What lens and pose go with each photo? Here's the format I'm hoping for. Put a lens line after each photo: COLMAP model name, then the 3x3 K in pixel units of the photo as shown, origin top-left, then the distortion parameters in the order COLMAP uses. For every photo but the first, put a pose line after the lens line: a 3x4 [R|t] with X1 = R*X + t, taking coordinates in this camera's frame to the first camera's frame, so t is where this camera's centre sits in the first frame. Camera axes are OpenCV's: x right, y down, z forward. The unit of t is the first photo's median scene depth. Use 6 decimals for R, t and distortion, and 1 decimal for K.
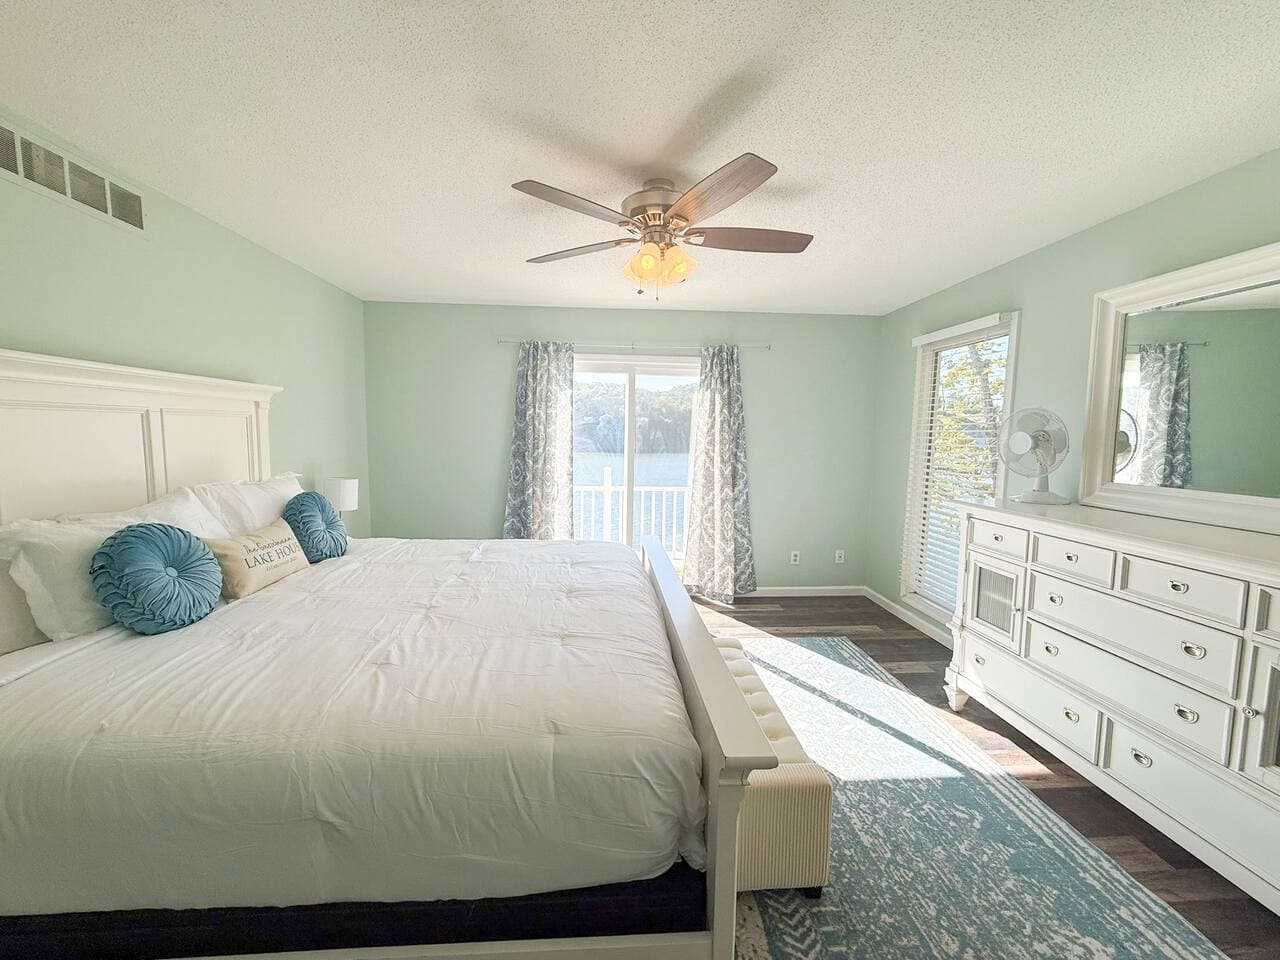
lens RADIAL K [[507.7, 0, 633.5], [0, 507.7, 478.5], [0, 0, 1]] dist [-0.000184, 0.000206]
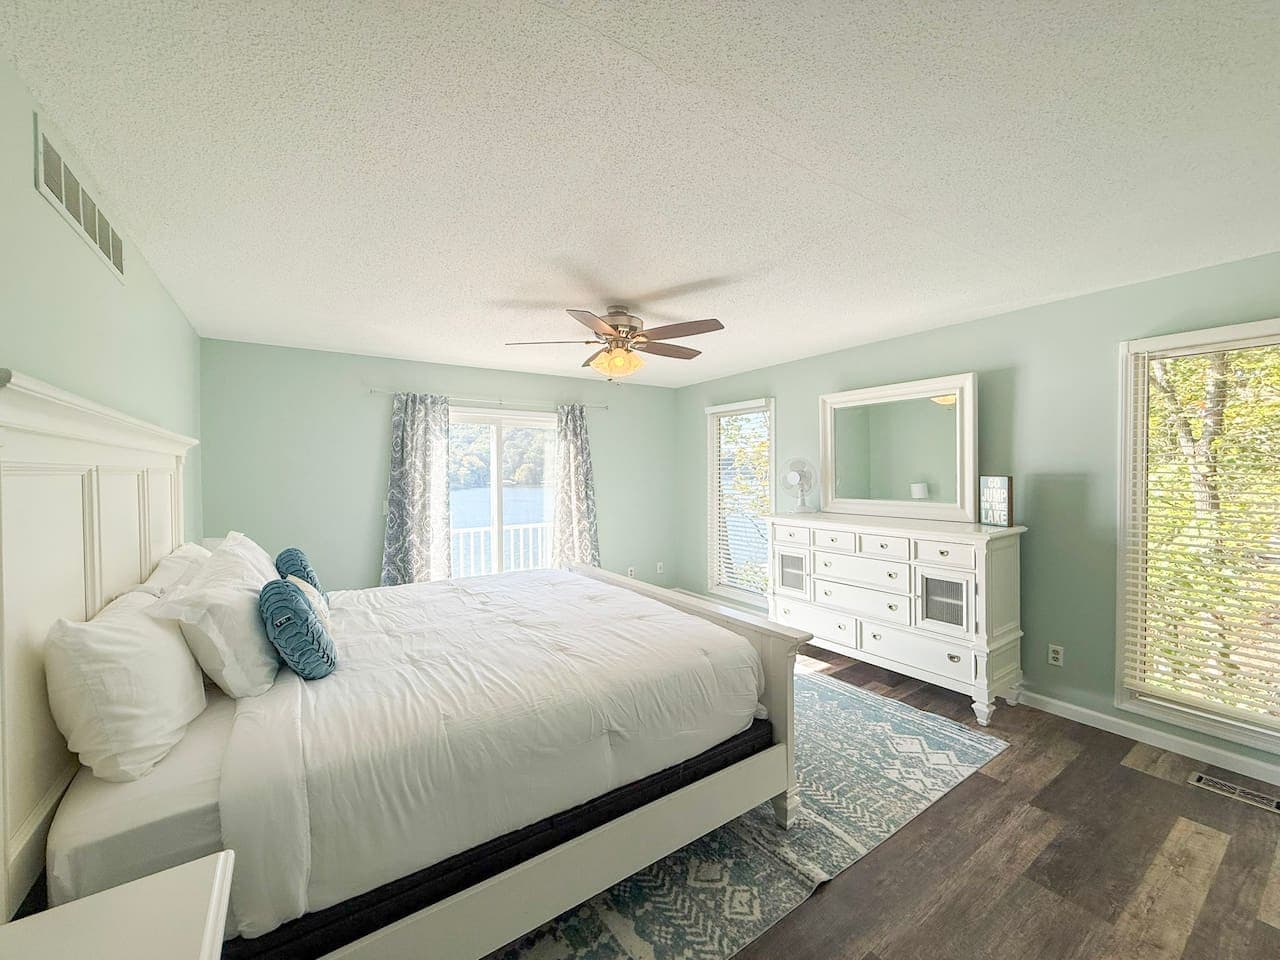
lens RADIAL K [[507.7, 0, 633.5], [0, 507.7, 478.5], [0, 0, 1]] dist [-0.000184, 0.000206]
pose [[0.861608, -0.029086, 0.506740, -0.540061], [0.067664, 0.996028, -0.057879, -0.006303], [-0.503044, 0.084157, 0.860154, -0.185534]]
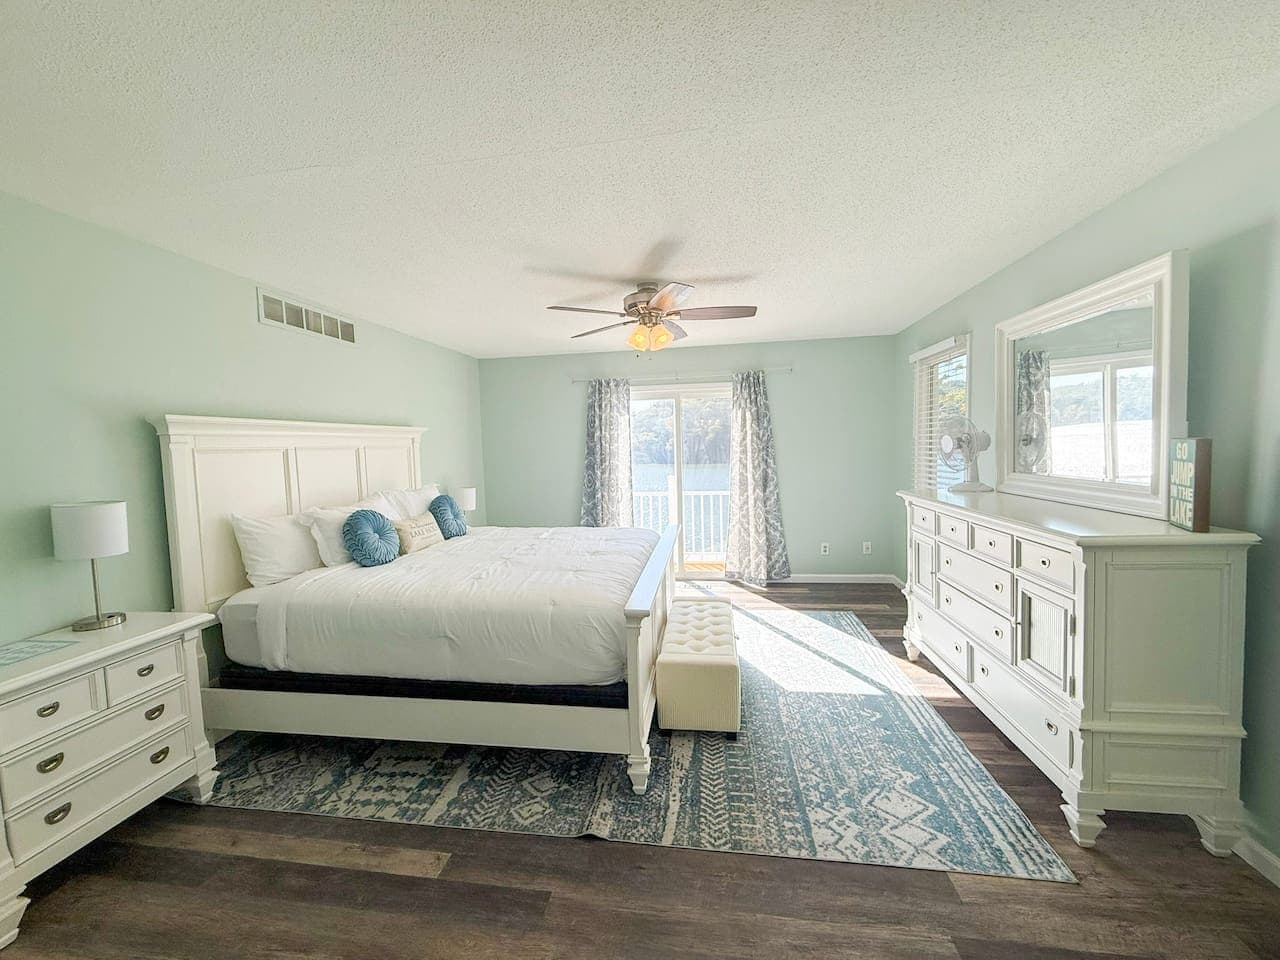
lens RADIAL K [[507.7, 0, 633.5], [0, 507.7, 478.5], [0, 0, 1]] dist [-0.000184, 0.000206]
pose [[0.975987, -0.028722, -0.215926, 0.260628], [0.023593, 0.999376, -0.026292, 0.029531], [0.216546, 0.020566, 0.976056, -0.385973]]
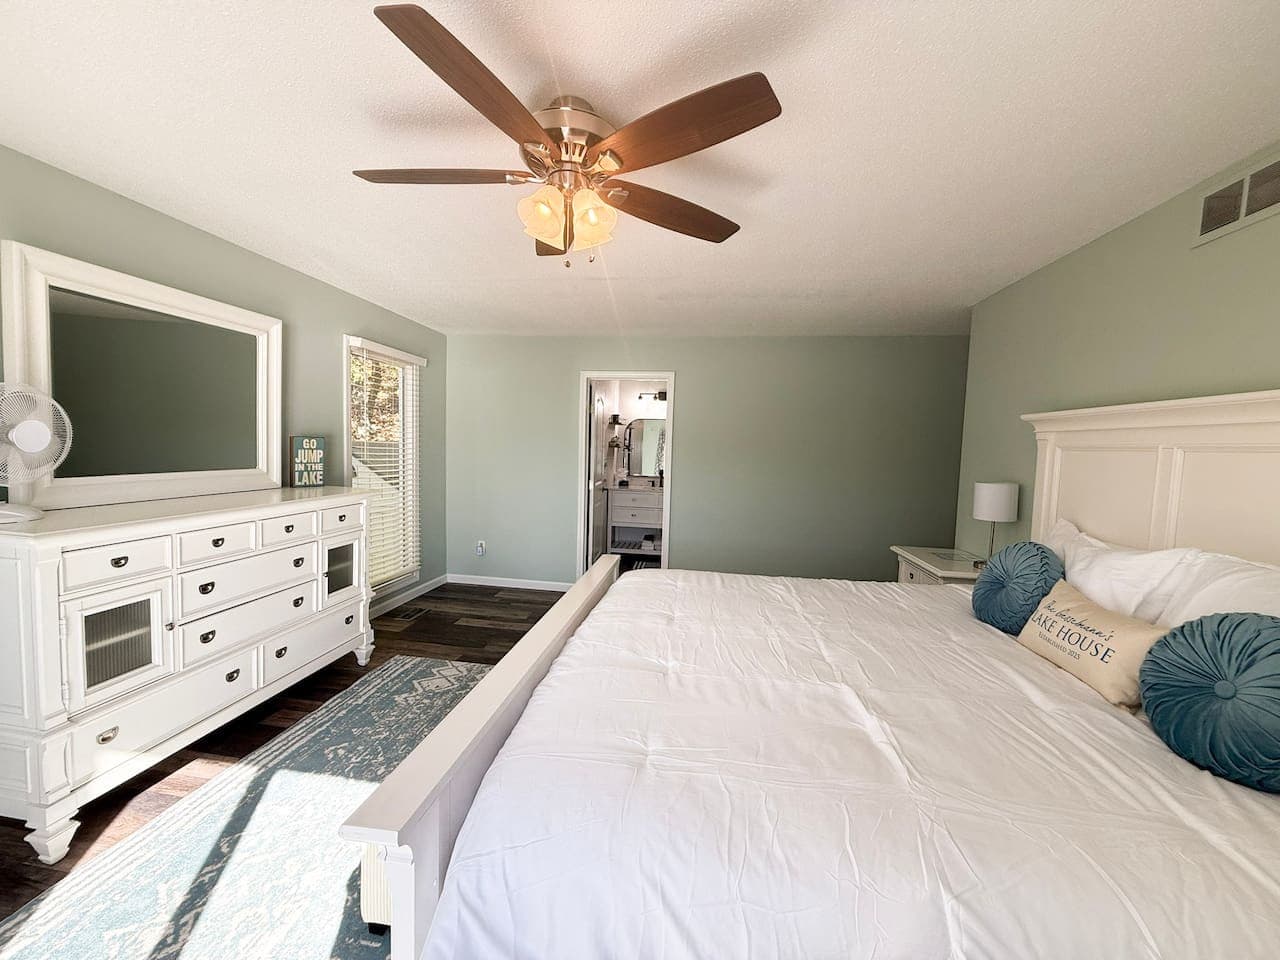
lens RADIAL K [[507.7, 0, 633.5], [0, 507.7, 478.5], [0, 0, 1]] dist [-0.000184, 0.000206]
pose [[-0.977580, -0.059668, 0.201933, -0.177260], [-0.027331, 0.986854, 0.159285, -0.139949], [-0.208783, 0.150195, -0.966360, 1.452867]]
